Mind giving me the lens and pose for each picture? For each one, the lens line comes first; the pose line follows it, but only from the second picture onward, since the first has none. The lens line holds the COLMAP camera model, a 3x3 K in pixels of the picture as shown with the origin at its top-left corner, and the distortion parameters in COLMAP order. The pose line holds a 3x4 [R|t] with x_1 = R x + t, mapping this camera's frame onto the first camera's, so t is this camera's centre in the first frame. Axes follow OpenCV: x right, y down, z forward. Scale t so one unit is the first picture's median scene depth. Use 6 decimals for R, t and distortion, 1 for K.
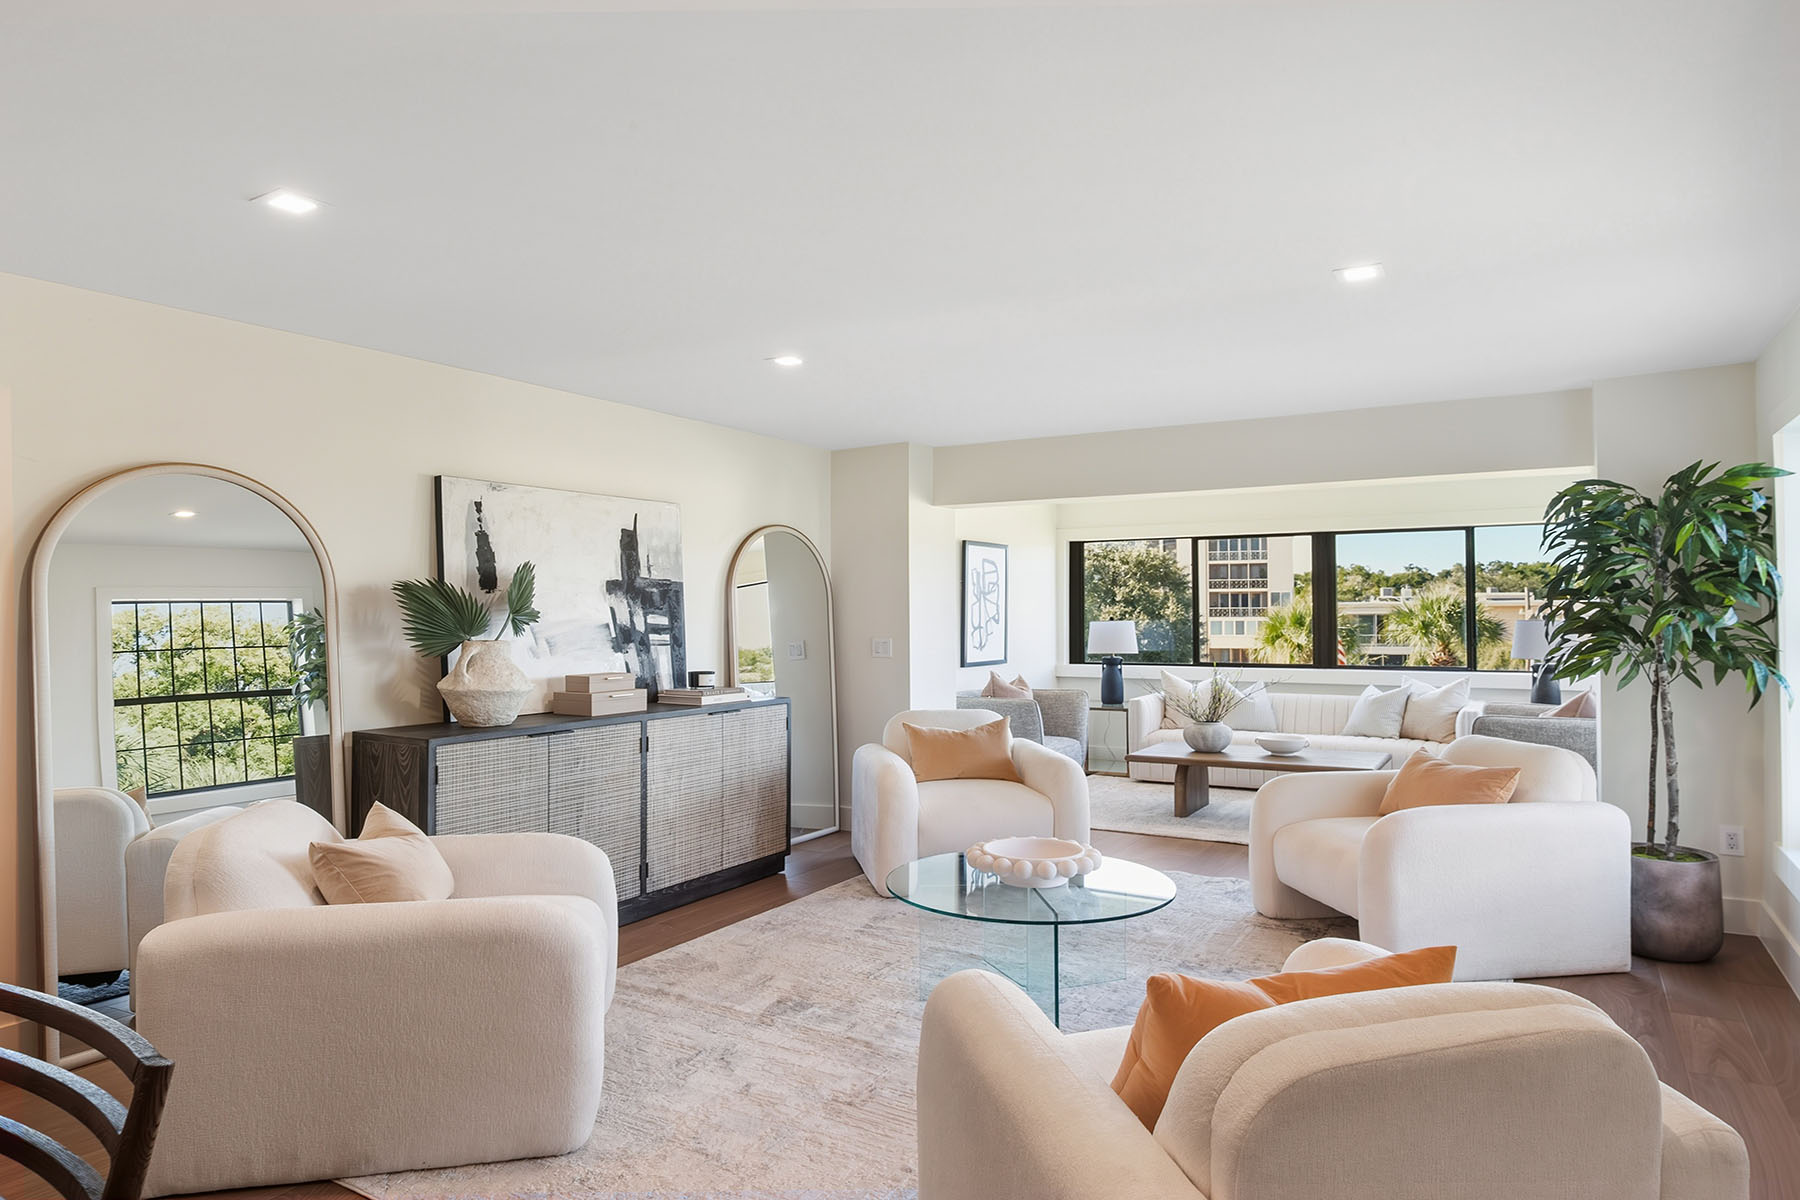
lens RADIAL K [[1085.5, 0, 900.0], [0, 1085.5, 600.0], [0, 0, 1]] dist [-0.007462, -0.000315]
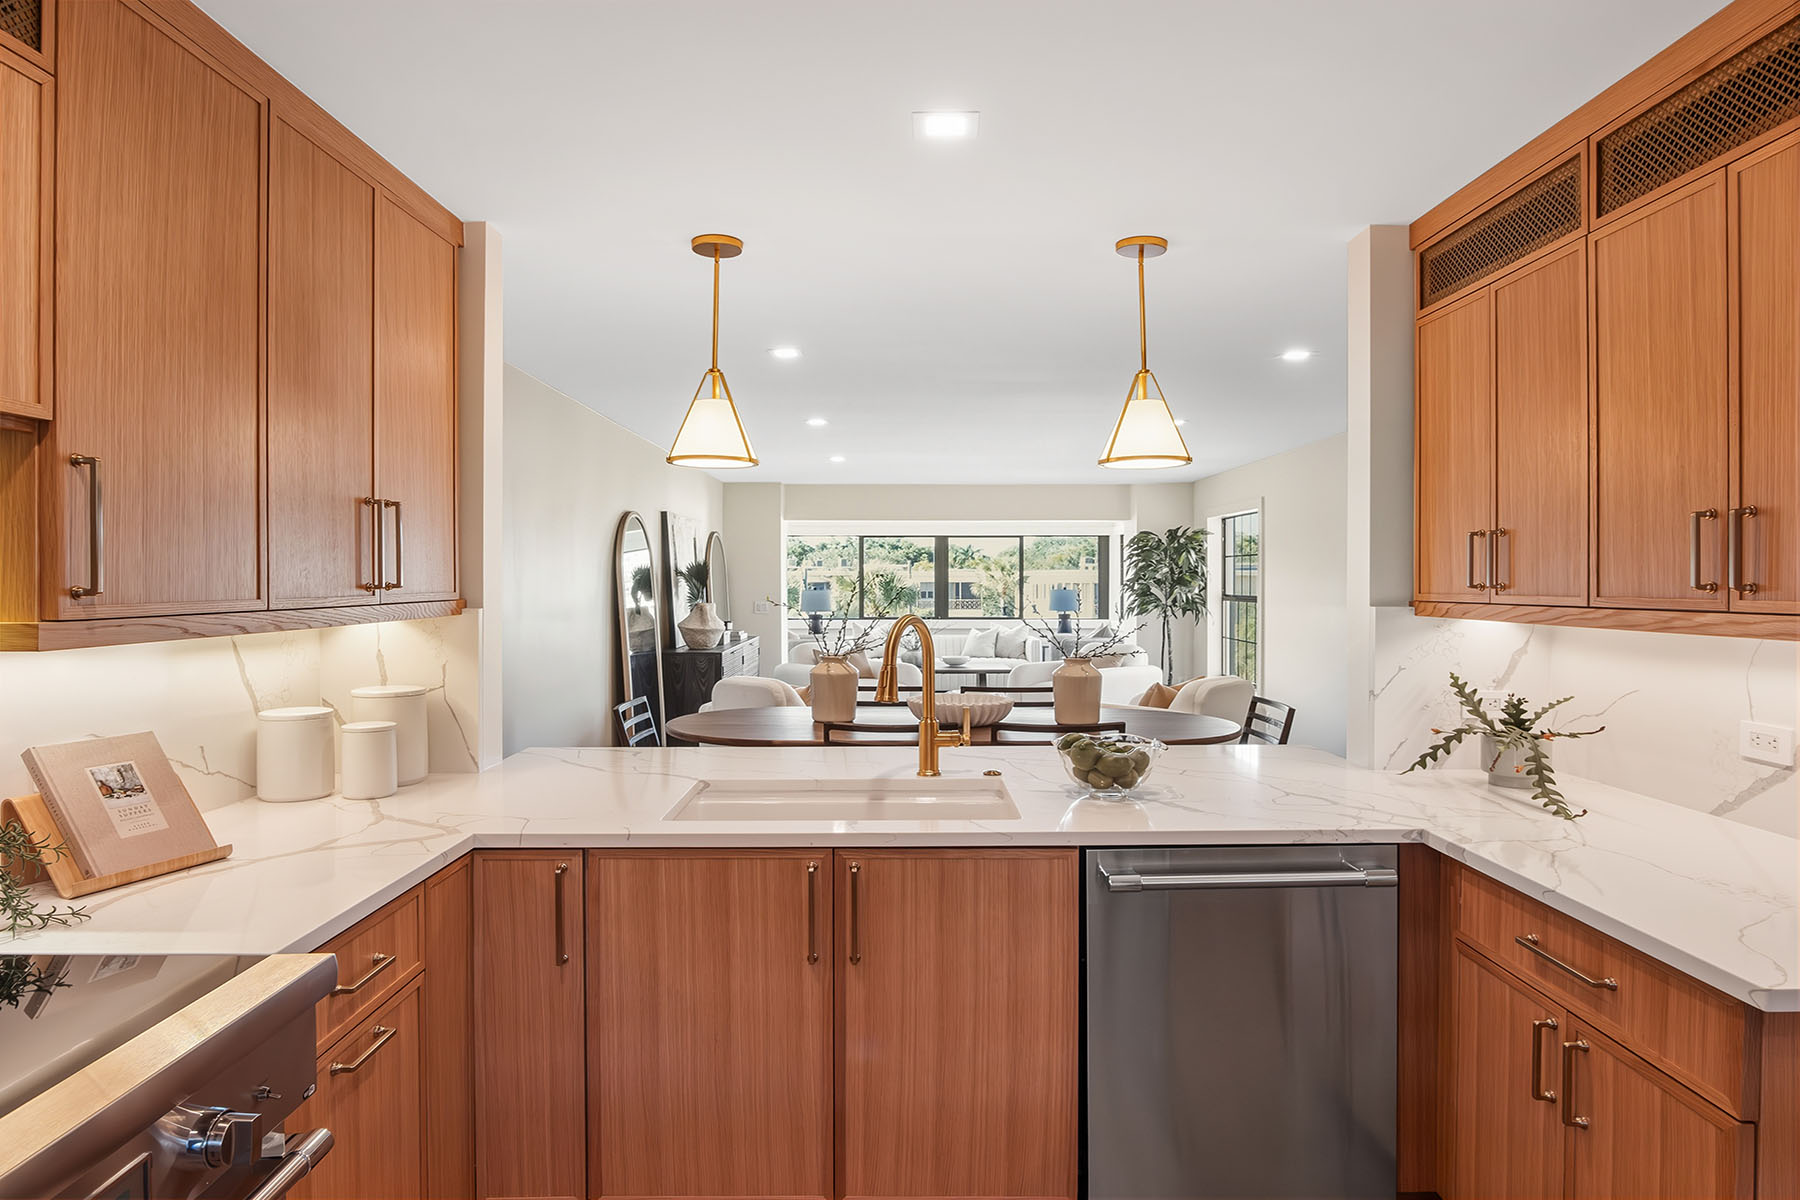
lens RADIAL K [[1081.7, 0, 902.4], [0, 1081.7, 588.8], [0, 0, 1]] dist [-0.030361, 0.000717]
pose [[0.852834, -0.003617, 0.522170, -0.841442], [-0.006349, 0.999830, 0.017296, -0.018316], [-0.522144, -0.018066, 0.852666, -0.595058]]
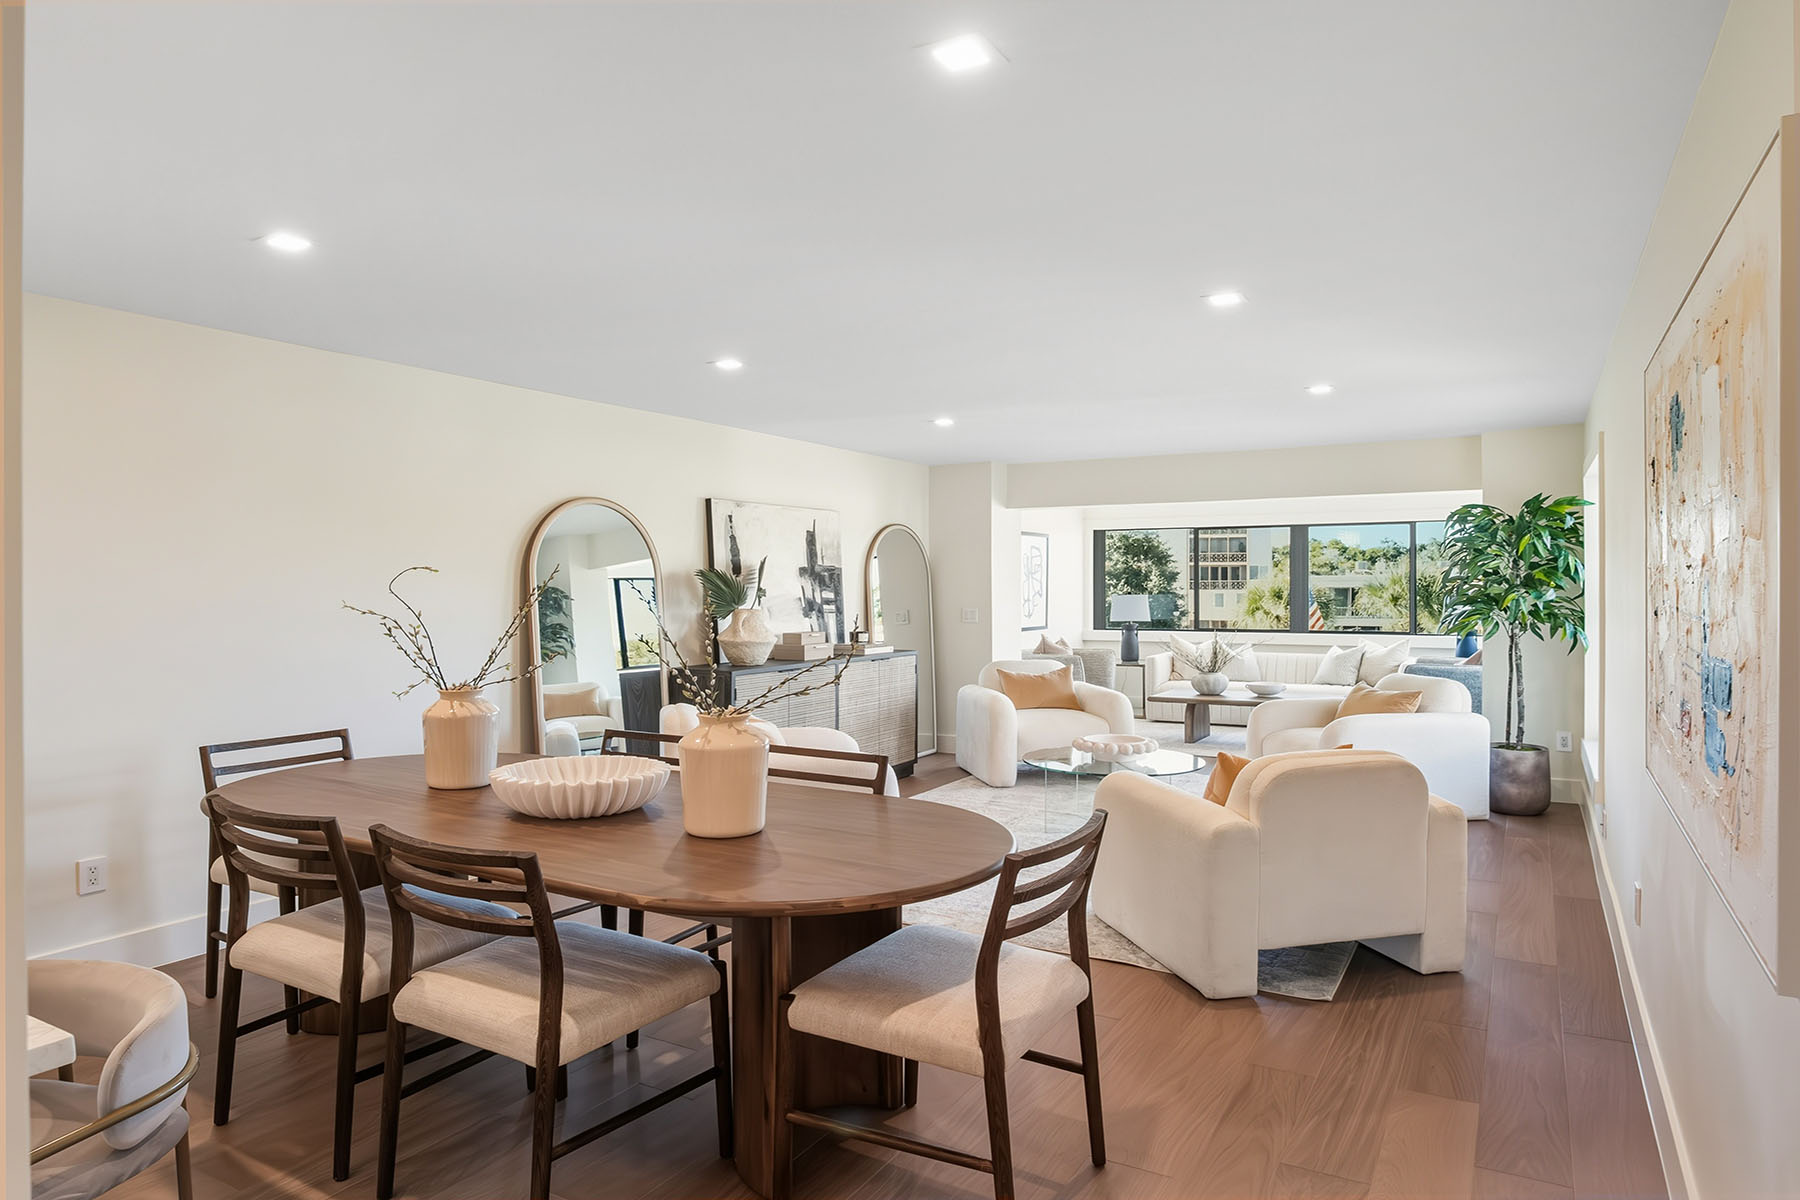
lens RADIAL K [[1057.4, 0, 915.1], [0, 1057.4, 600.3], [0, 0, 1]] dist [-0.001310, 0.000001]
pose [[0.999735, 0.000823, 0.022993, -0.145275], [-0.001416, 0.999667, 0.025768, -0.010343], [-0.022964, -0.025794, 0.999403, -0.380617]]
